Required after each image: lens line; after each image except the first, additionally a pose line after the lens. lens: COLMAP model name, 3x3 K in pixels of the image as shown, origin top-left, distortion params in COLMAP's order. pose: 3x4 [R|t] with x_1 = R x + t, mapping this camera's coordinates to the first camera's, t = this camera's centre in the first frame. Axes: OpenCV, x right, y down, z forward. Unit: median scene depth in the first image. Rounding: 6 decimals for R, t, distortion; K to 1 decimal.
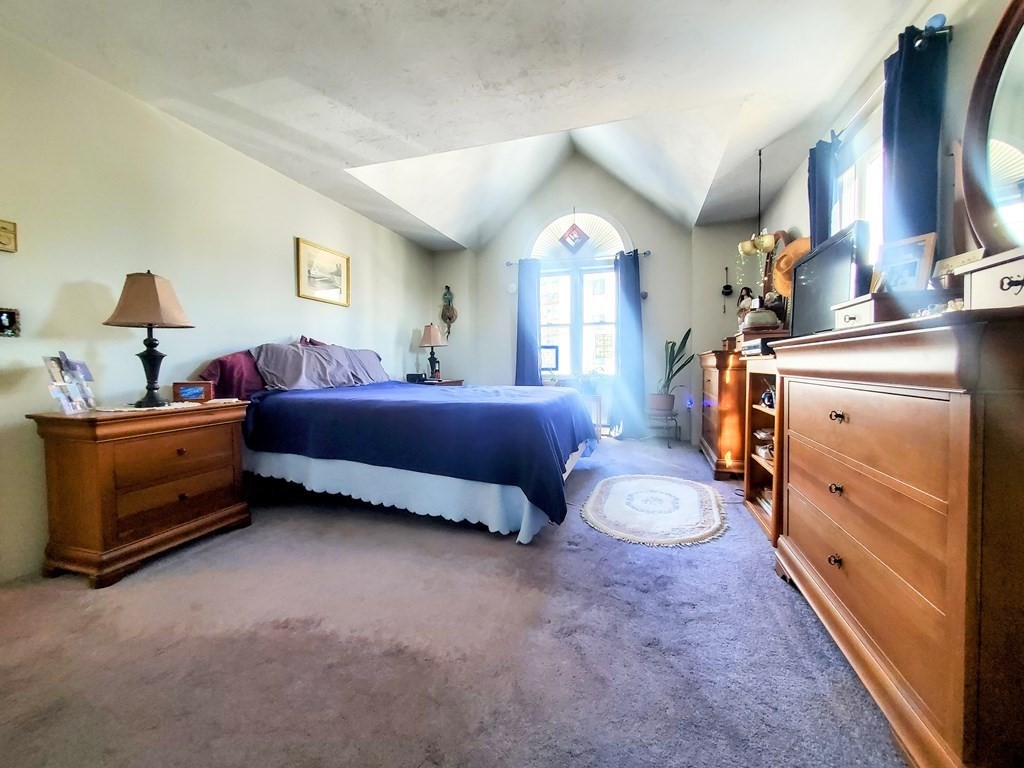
lens RADIAL K [[405.8, 0, 520.5], [0, 405.8, 383.8], [0, 0, 1]] dist [-0.003555, -0.001316]
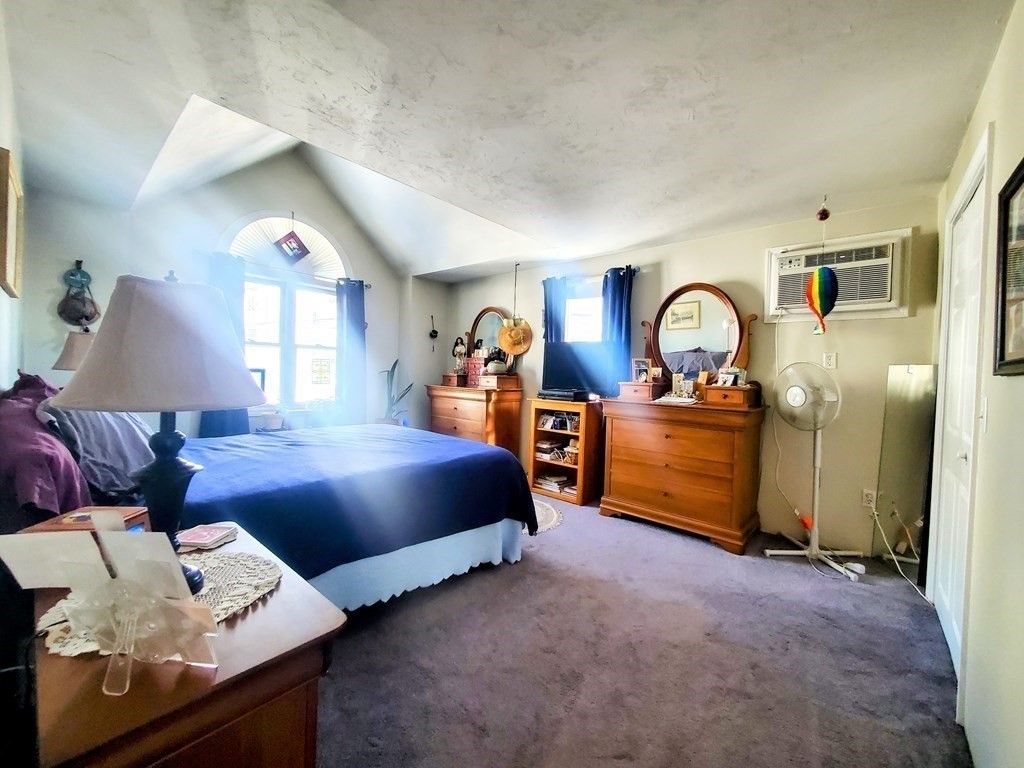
lens RADIAL K [[405.8, 0, 516.6], [0, 405.8, 382.8], [0, 0, 1]] dist [-0.003555, -0.001316]
pose [[0.411587, -0.003270, 0.911365, -0.868652], [0.006071, 0.999981, 0.000846, -0.120989], [-0.911350, 0.005185, 0.411599, 0.375053]]
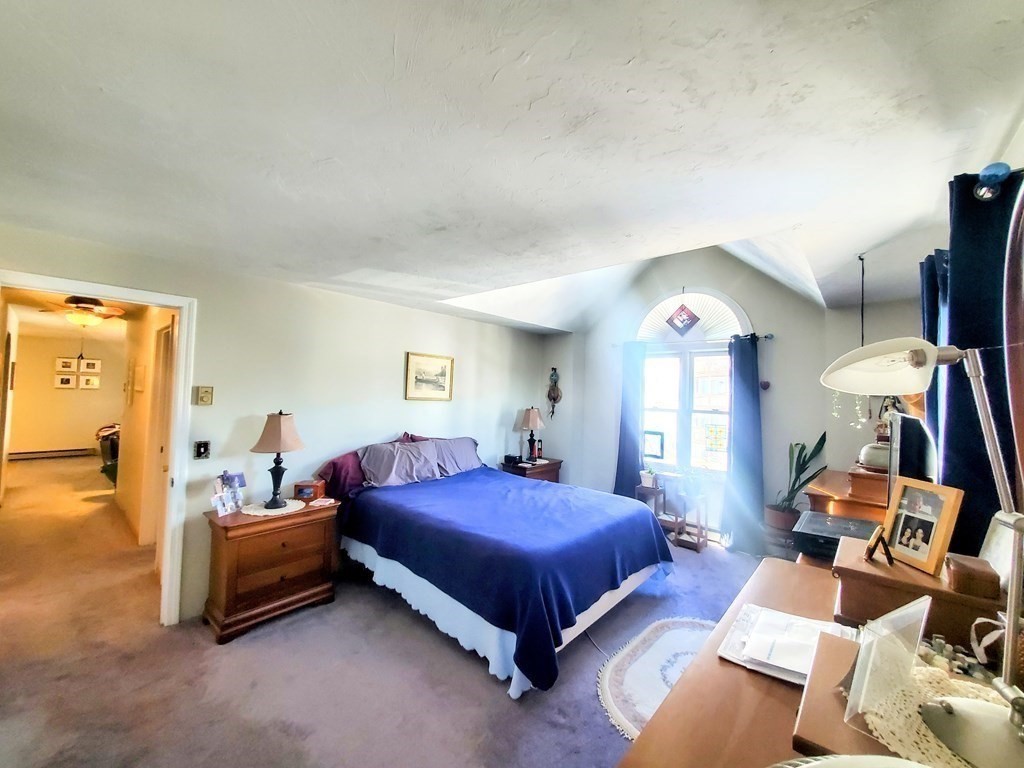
lens RADIAL K [[405.8, 0, 519.4], [0, 405.8, 383.6], [0, 0, 1]] dist [-0.003555, -0.001316]
pose [[0.914293, 0.023450, -0.404374, 0.316743], [-0.054433, 0.996380, -0.065293, -0.244722], [0.401379, 0.081708, 0.912260, 0.021007]]
